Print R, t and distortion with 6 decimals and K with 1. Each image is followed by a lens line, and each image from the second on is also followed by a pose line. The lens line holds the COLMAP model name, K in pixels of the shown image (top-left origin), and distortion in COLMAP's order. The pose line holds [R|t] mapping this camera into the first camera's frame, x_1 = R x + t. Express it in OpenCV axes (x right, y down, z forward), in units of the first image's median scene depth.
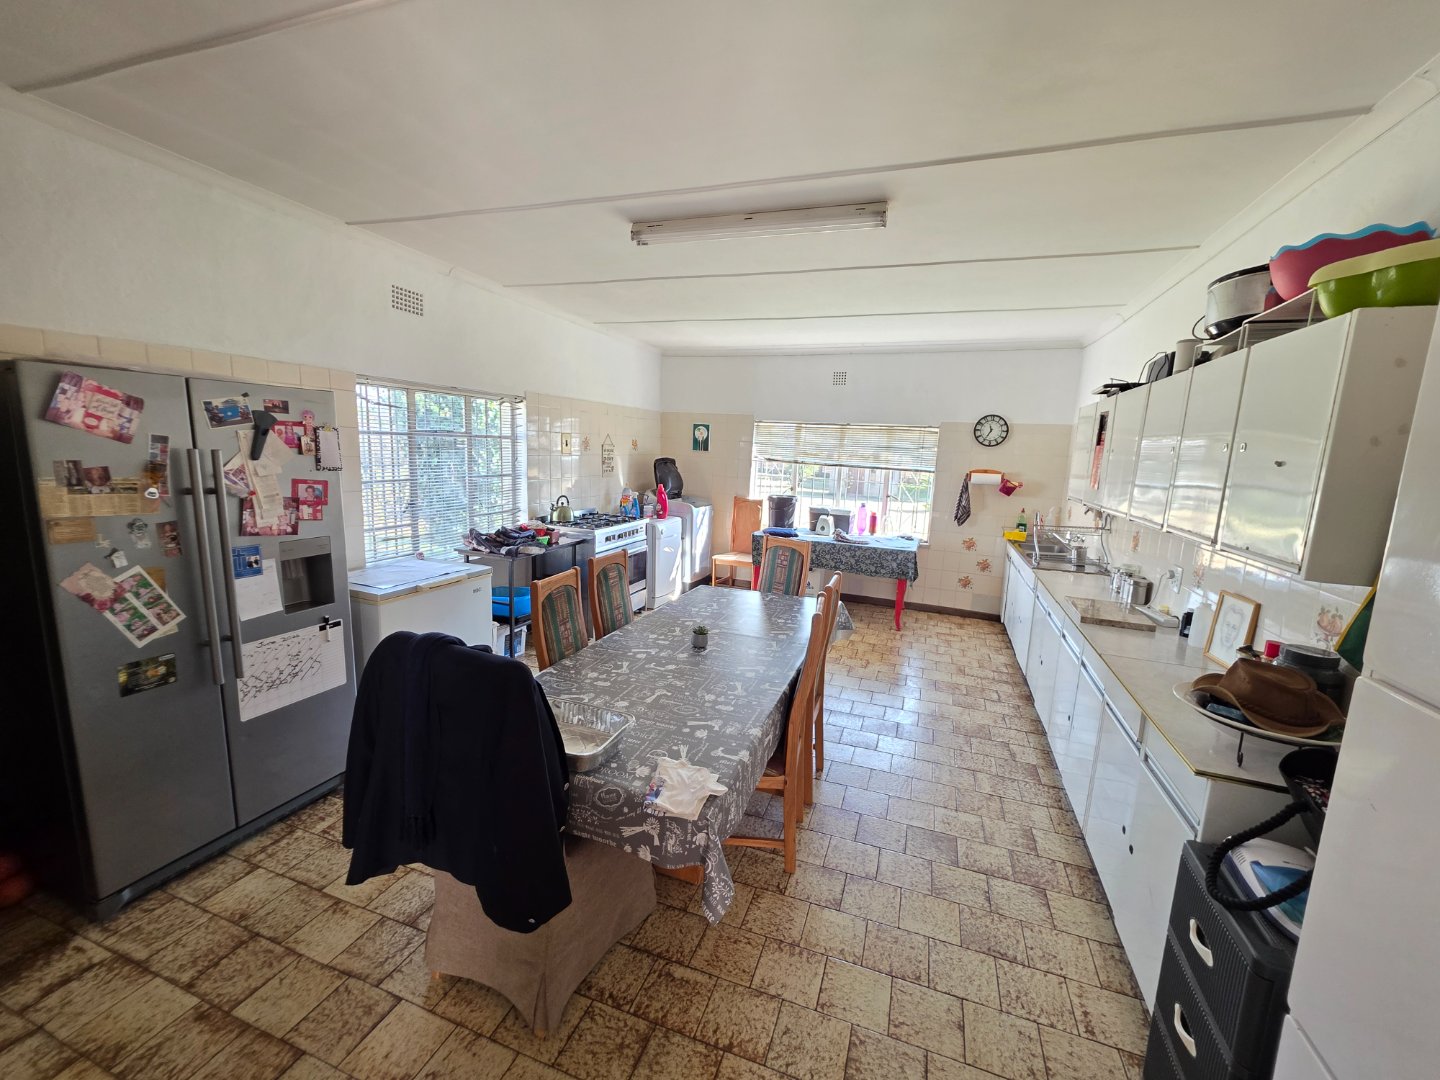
lens RADIAL K [[578.7, 0, 717.3], [0, 578.7, 547.6], [0, 0, 1]] dist [0.000828, -0.000337]
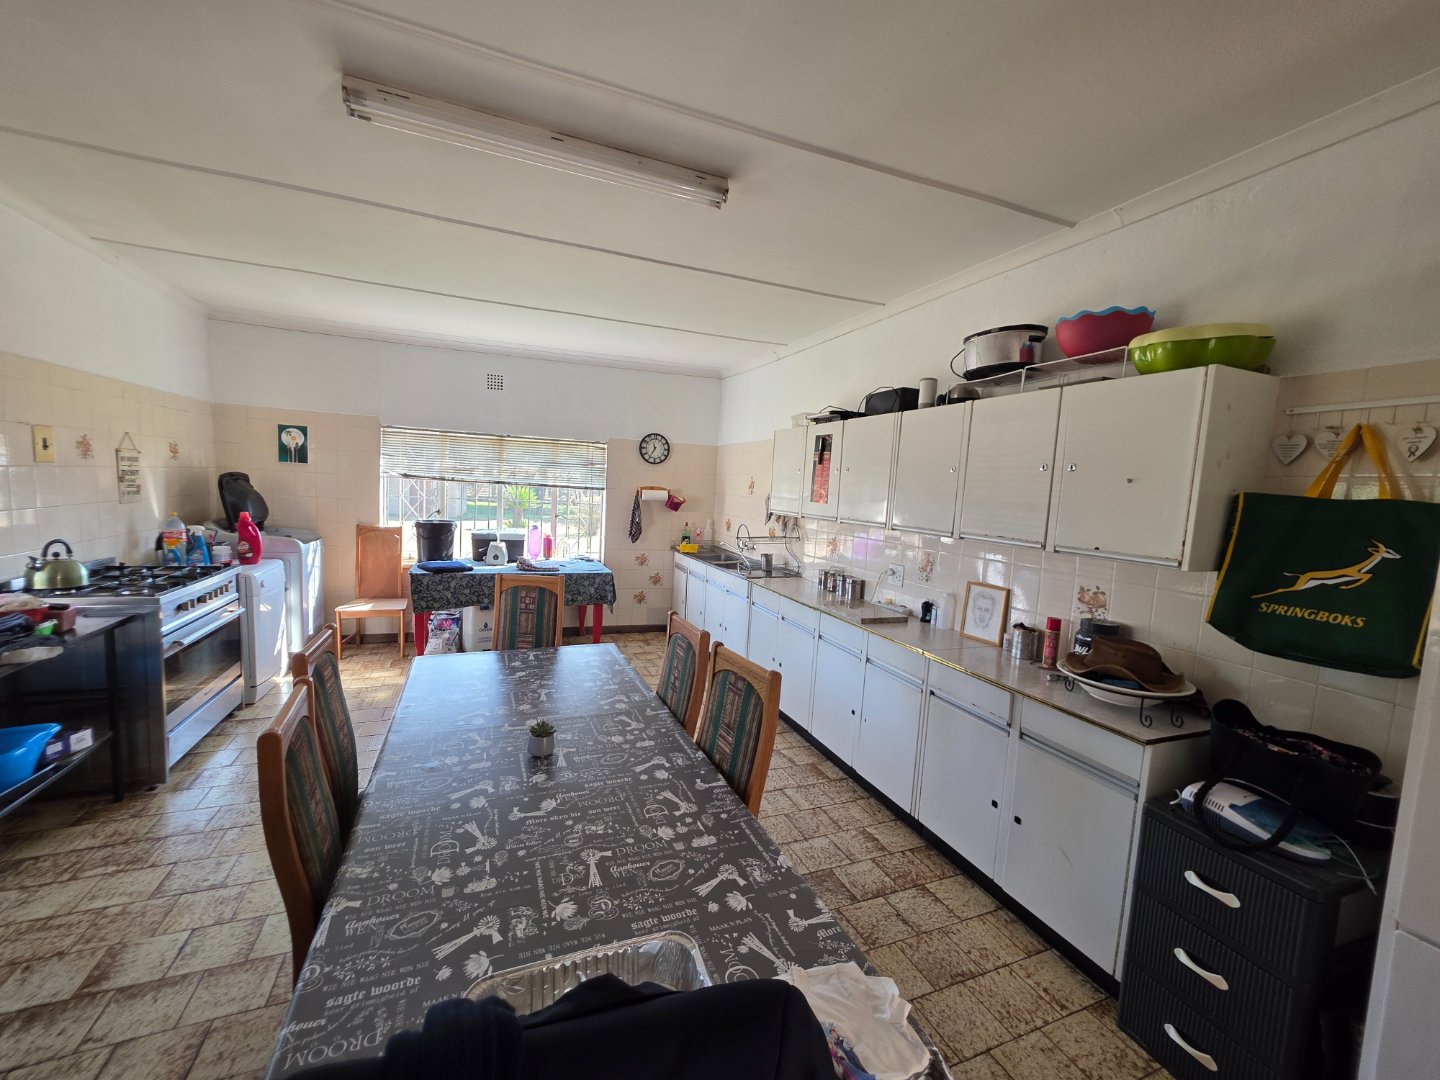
lens RADIAL K [[578.7, 0, 717.3], [0, 578.7, 547.6], [0, 0, 1]] dist [0.000828, -0.000337]
pose [[0.748591, -0.077144, 0.658529, -0.137319], [0.095995, 0.995354, 0.007478, -0.023600], [-0.656047, 0.057617, 0.752518, 0.161190]]
